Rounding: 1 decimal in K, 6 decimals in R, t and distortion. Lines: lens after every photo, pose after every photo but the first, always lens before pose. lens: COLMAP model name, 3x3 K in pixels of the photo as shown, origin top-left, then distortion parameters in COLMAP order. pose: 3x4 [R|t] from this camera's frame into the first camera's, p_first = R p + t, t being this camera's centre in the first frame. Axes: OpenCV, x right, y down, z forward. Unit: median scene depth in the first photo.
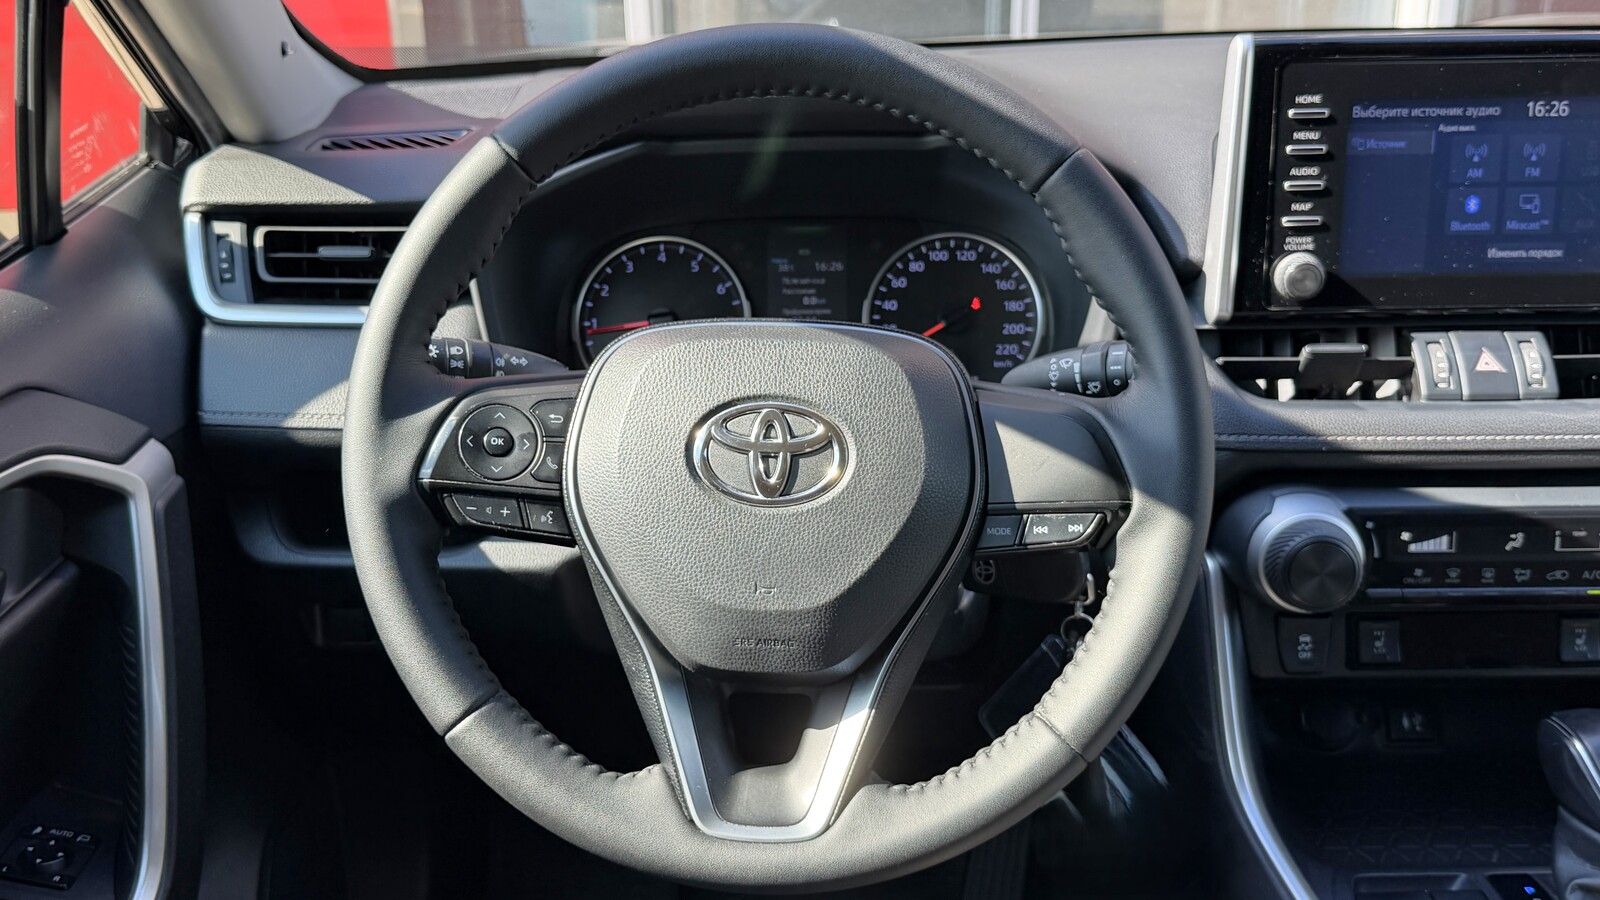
lens RADIAL K [[1590.4, 0, 792.4], [0, 1590.4, 470.1], [0, 0, 1]] dist [0.201119, -0.493265]
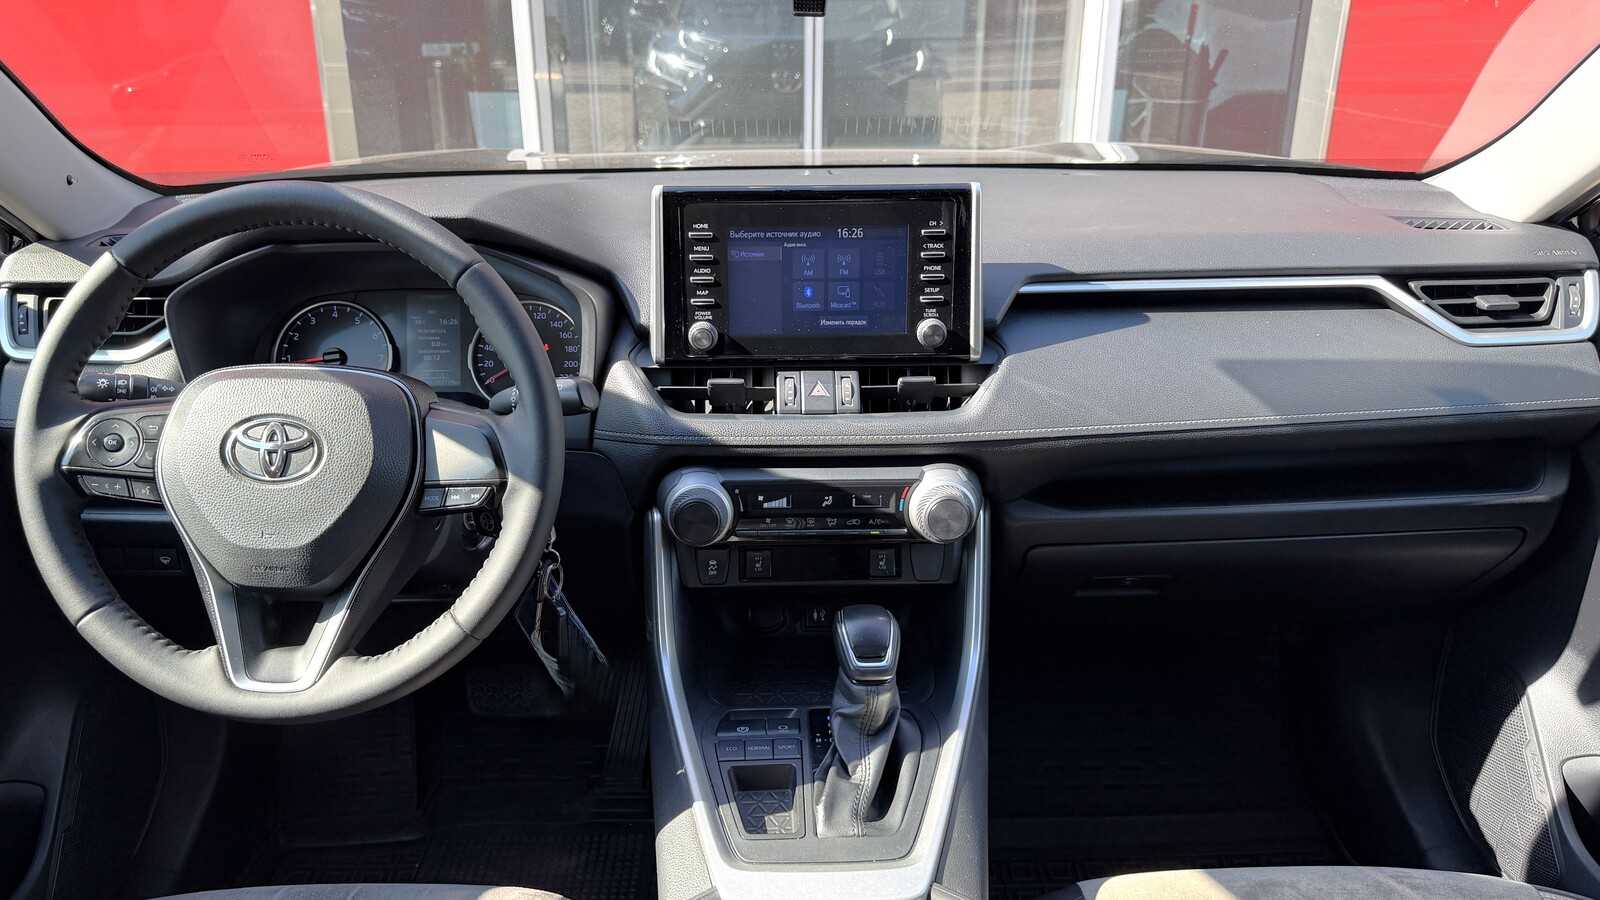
lens RADIAL K [[1188.4, 0, 784.1], [0, 1188.4, 446.1], [0, 0, 1]] dist [0.101841, -0.168377]
pose [[0.998984, -0.000630, 0.045056, 0.333269], [0.000590, 0.999999, 0.000912, -0.011756], [-0.045056, -0.000884, 0.998984, -0.174401]]
